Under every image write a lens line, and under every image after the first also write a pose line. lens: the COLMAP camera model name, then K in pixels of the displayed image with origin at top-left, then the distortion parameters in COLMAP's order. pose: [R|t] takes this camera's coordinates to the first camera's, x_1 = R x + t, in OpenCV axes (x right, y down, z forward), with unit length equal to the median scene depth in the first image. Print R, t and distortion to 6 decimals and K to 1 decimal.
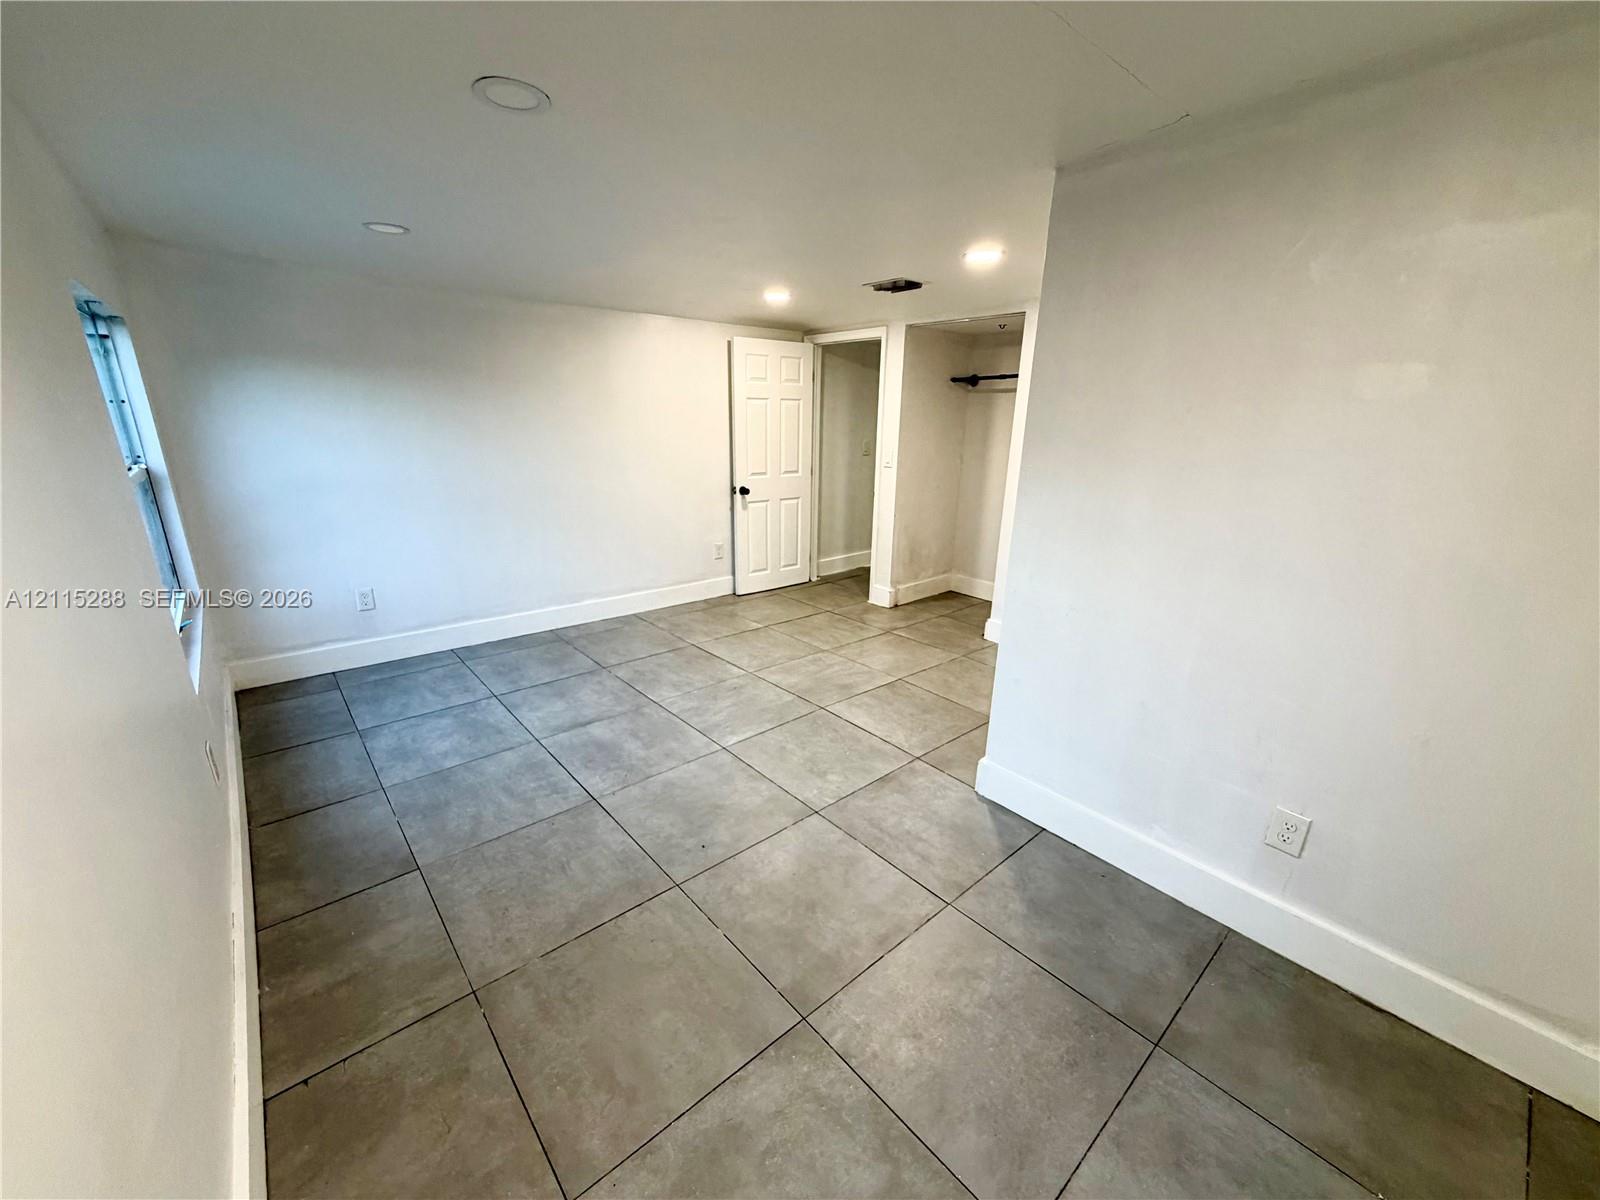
lens RADIAL K [[640.1, 0, 798.0], [0, 640.1, 602.4], [0, 0, 1]] dist [-0.003242, -0.000241]
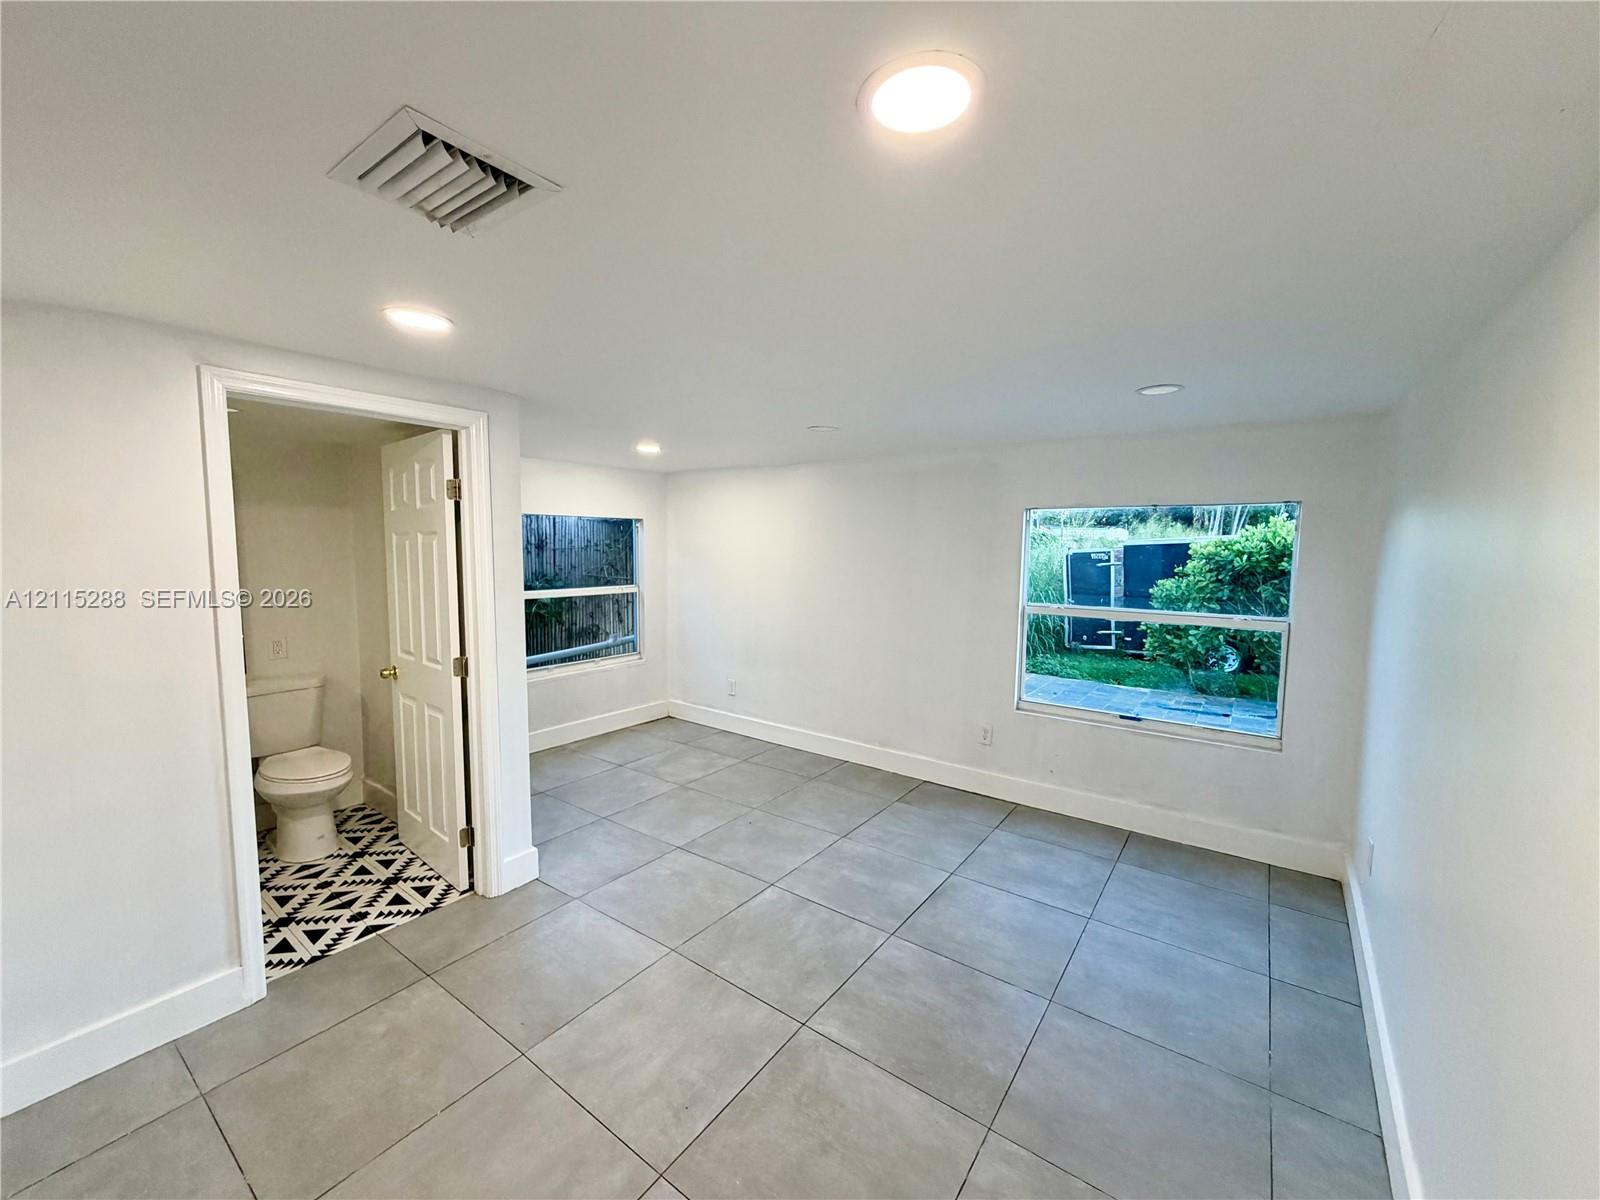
lens RADIAL K [[640.1, 0, 800.8], [0, 640.1, 601.1], [0, 0, 1]] dist [-0.003242, -0.000241]
pose [[-0.974324, -0.003815, -0.225120, 0.073214], [-0.086558, 0.929363, 0.358875, -0.571703], [0.207849, 0.369146, -0.905831, 1.800013]]
